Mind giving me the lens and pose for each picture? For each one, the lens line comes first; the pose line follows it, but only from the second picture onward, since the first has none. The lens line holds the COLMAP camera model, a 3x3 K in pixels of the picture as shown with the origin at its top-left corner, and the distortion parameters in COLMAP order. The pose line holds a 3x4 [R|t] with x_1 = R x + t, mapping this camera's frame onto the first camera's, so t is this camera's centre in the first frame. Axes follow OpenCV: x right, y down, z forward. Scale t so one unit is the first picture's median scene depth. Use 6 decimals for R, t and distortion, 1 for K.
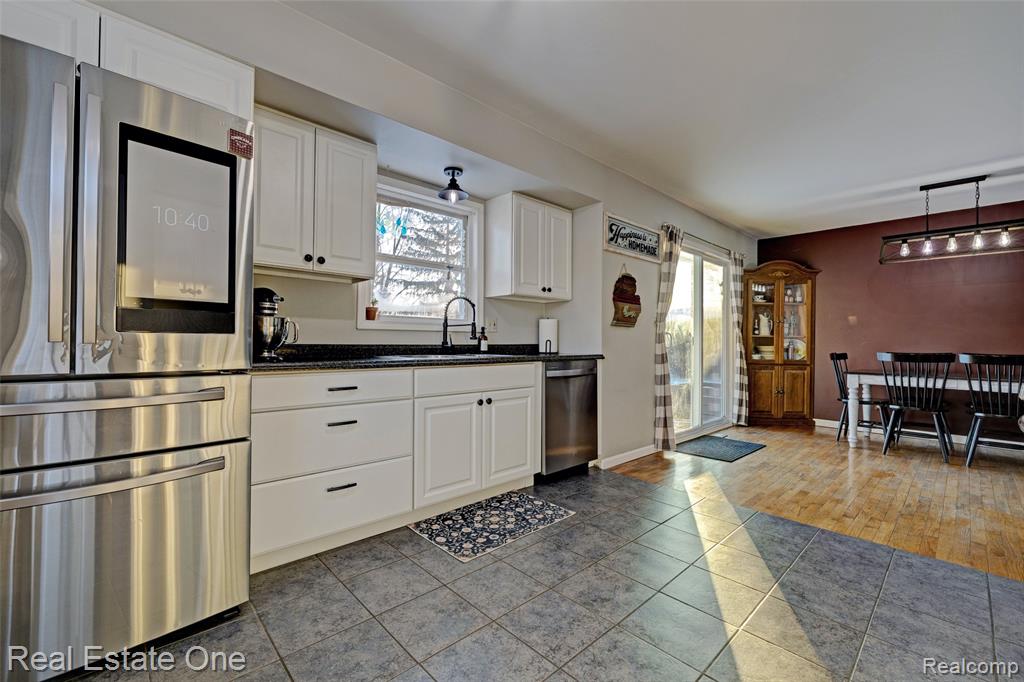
lens RADIAL K [[429.6, 0, 510.8], [0, 429.6, 339.1], [0, 0, 1]] dist [-0.001401, -0.000283]
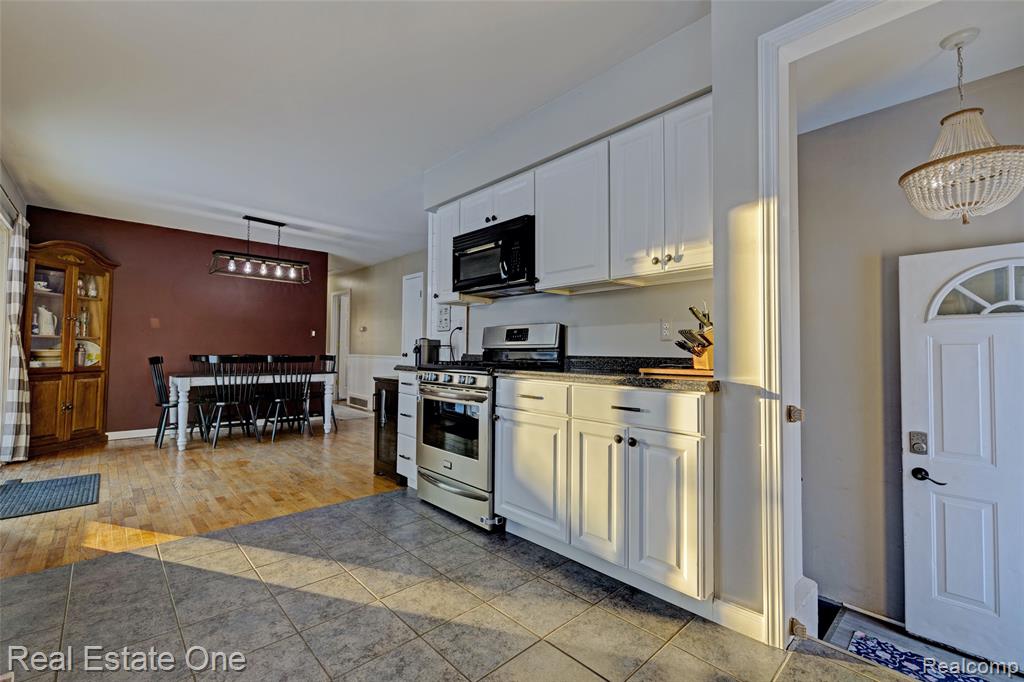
lens RADIAL K [[436.5, 0, 509.1], [0, 436.5, 339.2], [0, 0, 1]] dist [-0.001106, 0.000012]
pose [[0.004163, 0.018248, 0.999825, -0.284395], [-0.015907, 0.999708, -0.018180, -0.001552], [-0.999865, -0.015828, 0.004452, 0.293096]]
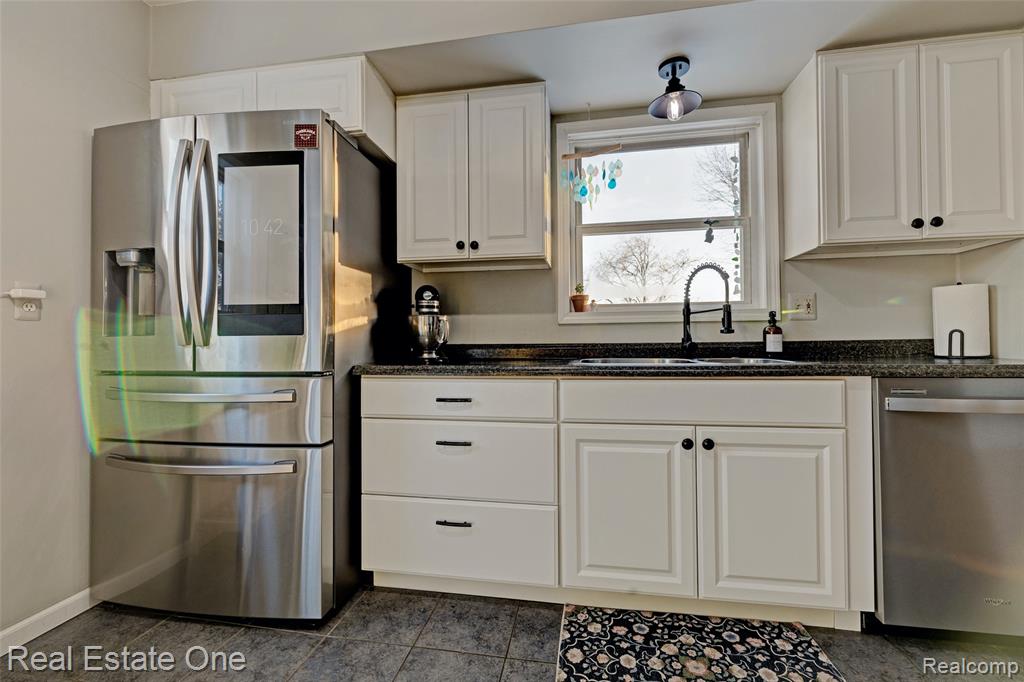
lens RADIAL K [[436.5, 0, 509.1], [0, 436.5, 339.2], [0, 0, 1]] dist [-0.001106, 0.000012]
pose [[0.601624, -0.017302, -0.798592, 0.186569], [0.020503, 0.999770, -0.006214, 0.005787], [0.798516, -0.012635, 0.601841, 0.347935]]
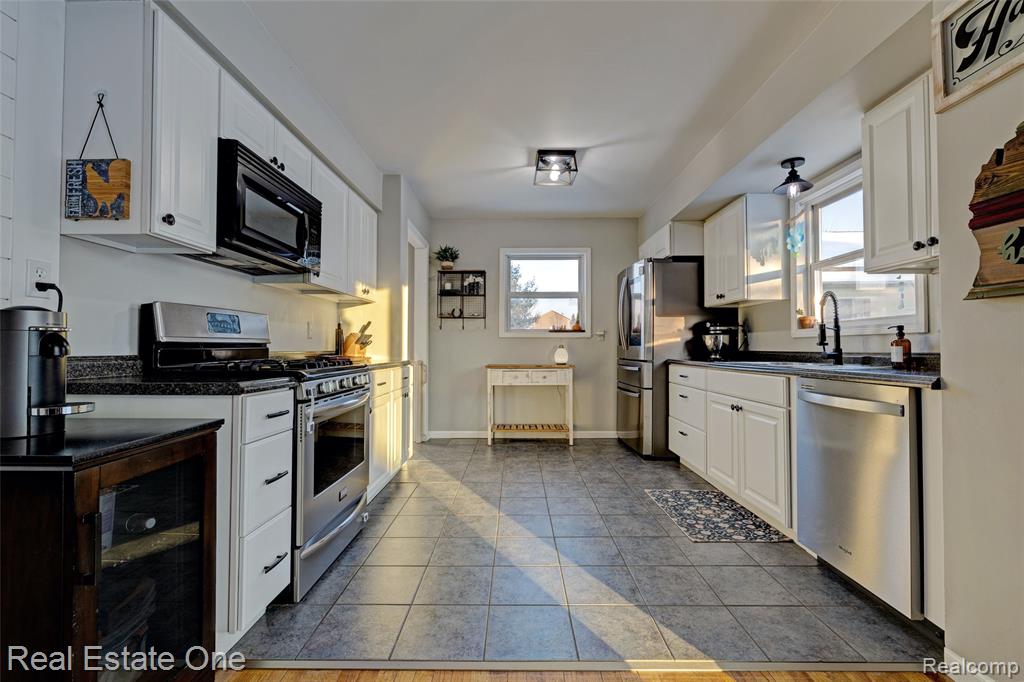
lens RADIAL K [[435.5, 0, 511.8], [0, 435.5, 338.9], [0, 0, 1]] dist [-0.001909, 0.000130]
pose [[-0.693377, -0.024089, -0.720172, 0.783002], [-0.001560, 0.999489, -0.031929, 0.013595], [0.720573, -0.021016, -0.693060, 1.001116]]
